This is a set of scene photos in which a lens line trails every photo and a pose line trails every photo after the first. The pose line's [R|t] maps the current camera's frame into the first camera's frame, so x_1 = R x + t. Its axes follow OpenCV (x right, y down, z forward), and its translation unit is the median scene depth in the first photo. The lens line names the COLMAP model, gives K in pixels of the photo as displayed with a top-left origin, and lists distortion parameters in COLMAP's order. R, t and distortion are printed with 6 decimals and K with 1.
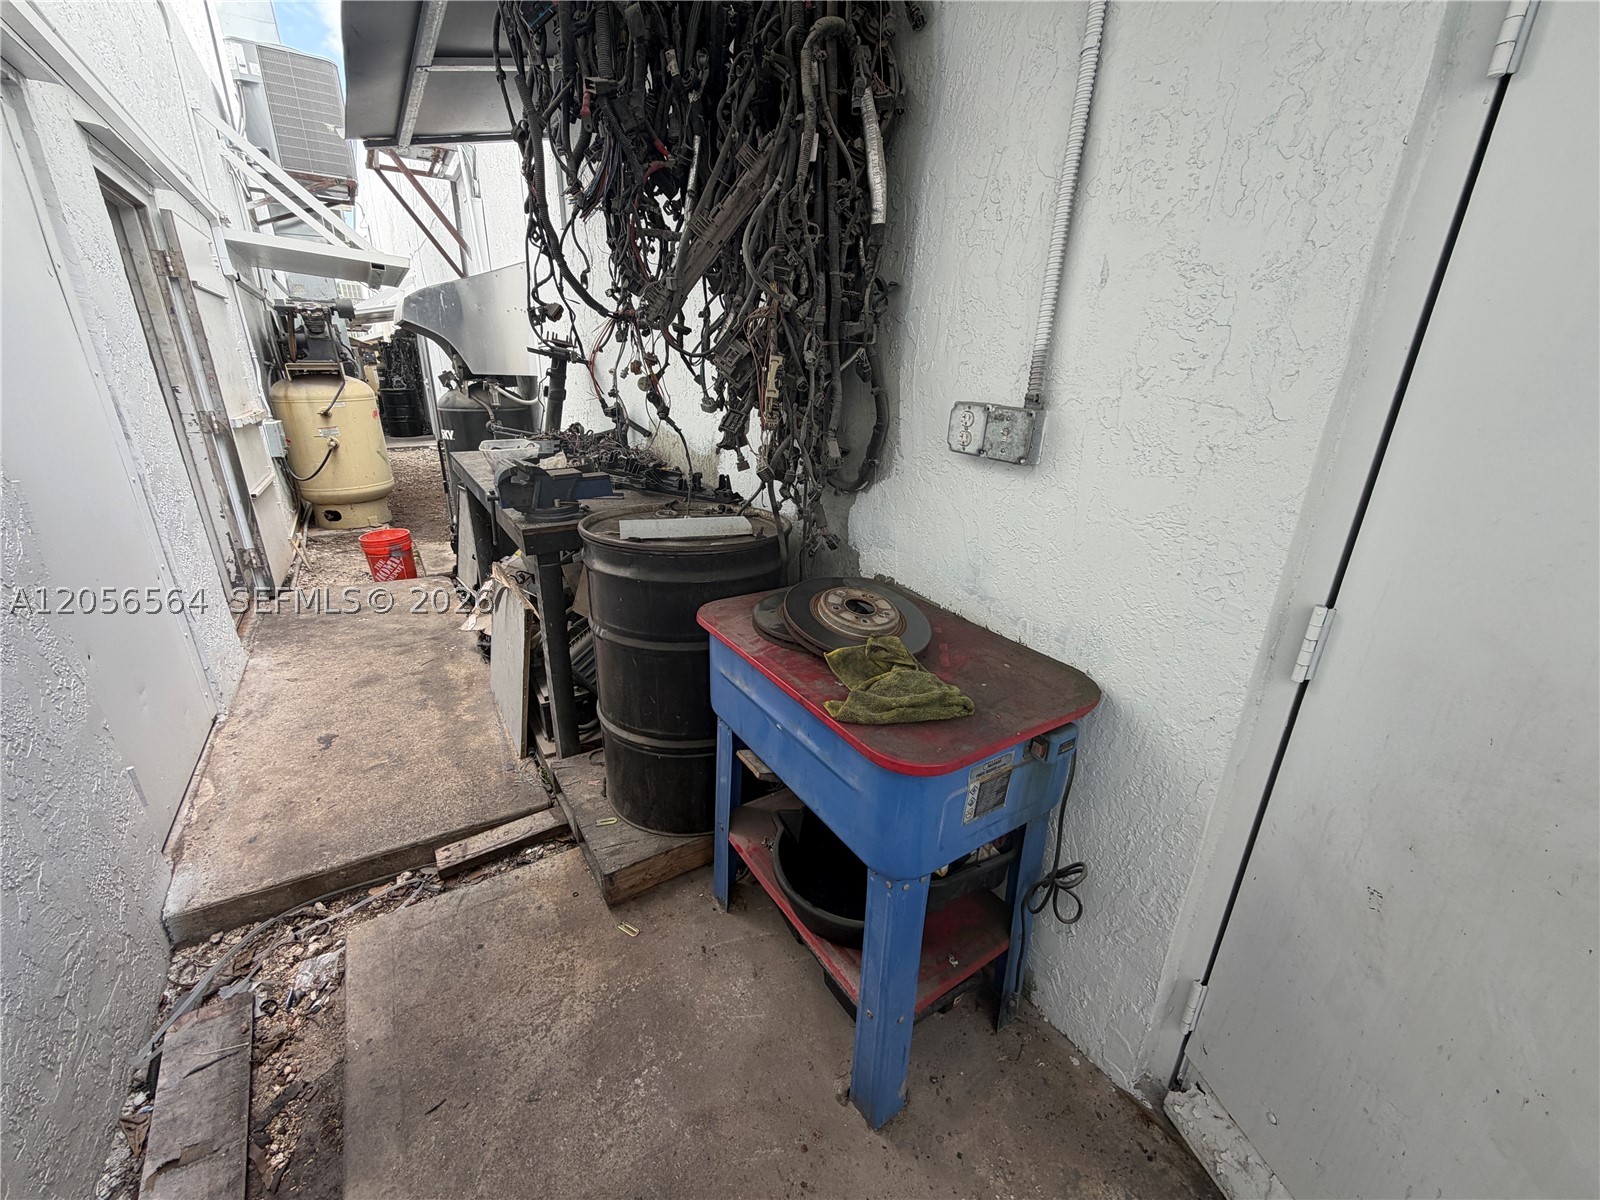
lens RADIAL K [[636.0, 0, 796.3], [0, 636.0, 601.2], [0, 0, 1]] dist [0.000471, -0.000242]
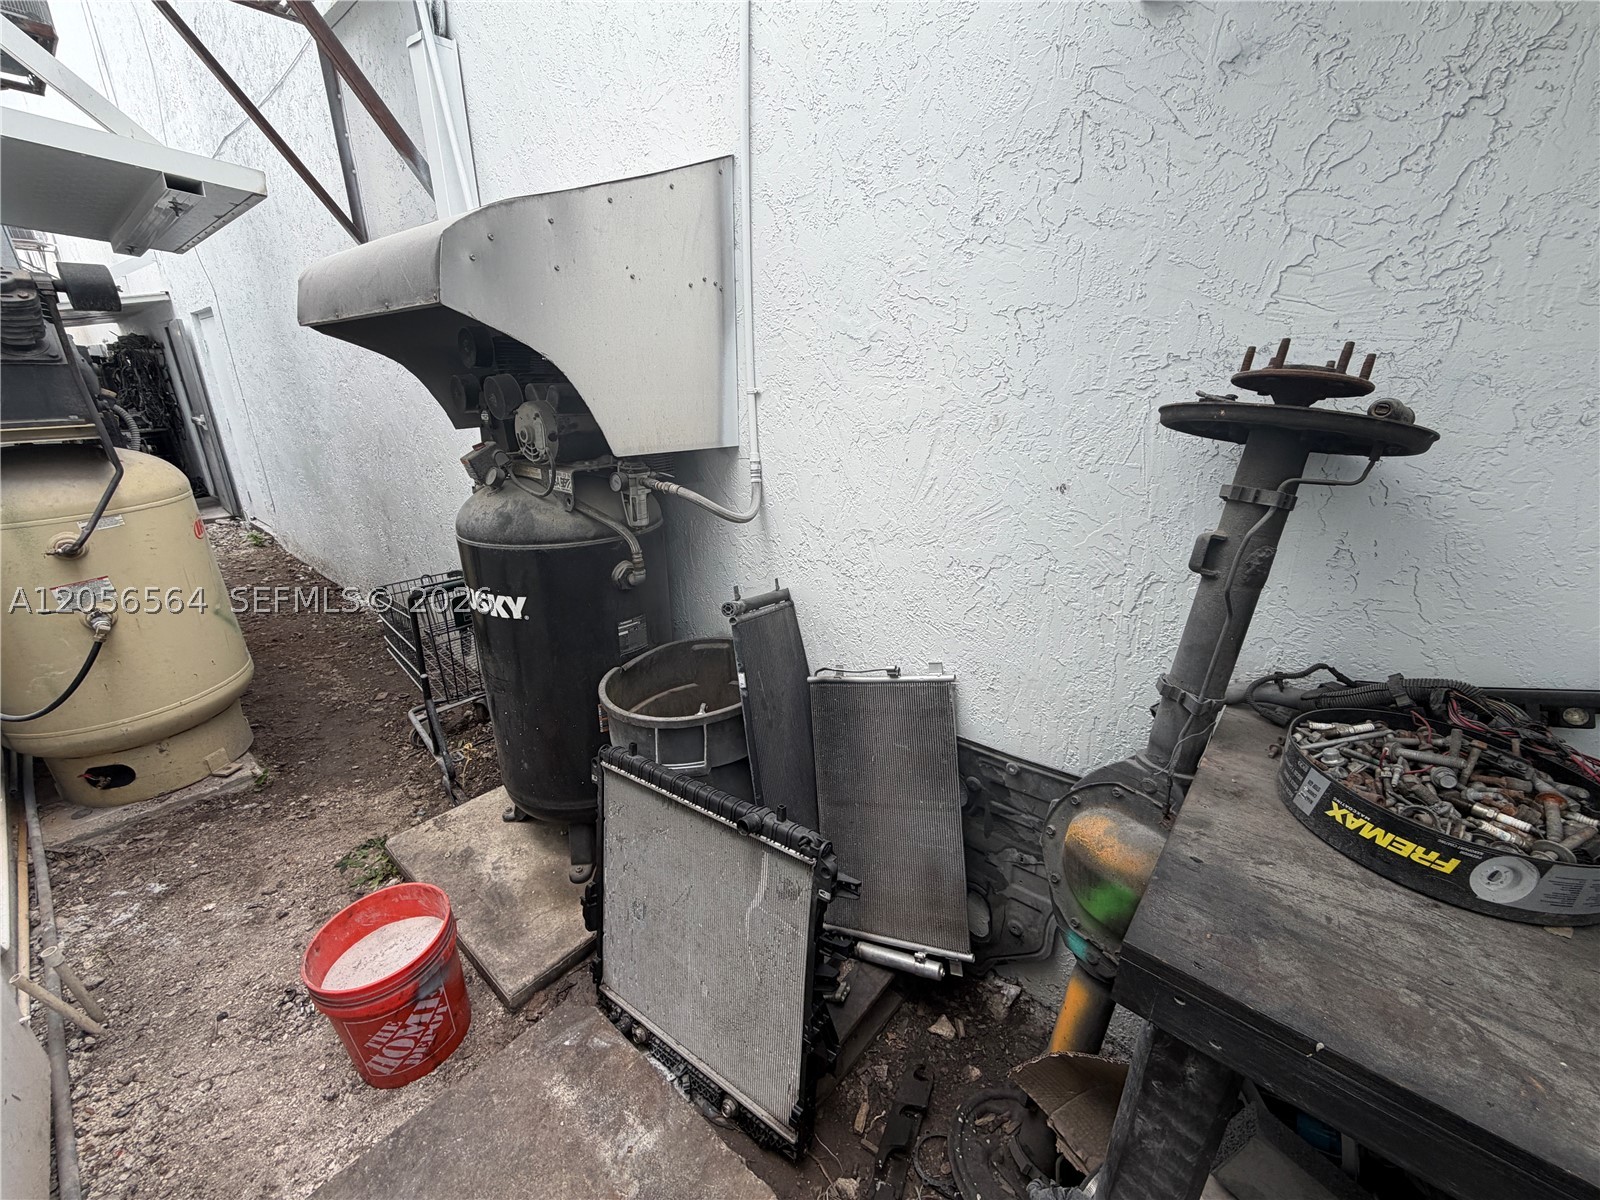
lens RADIAL K [[636.0, 0, 796.3], [0, 636.0, 601.2], [0, 0, 1]] dist [0.000471, -0.000242]
pose [[0.958541, -0.112774, 0.261687, -0.407055], [0.113197, 0.993481, 0.013510, -0.213938], [-0.261505, 0.016673, 0.965058, 0.491996]]
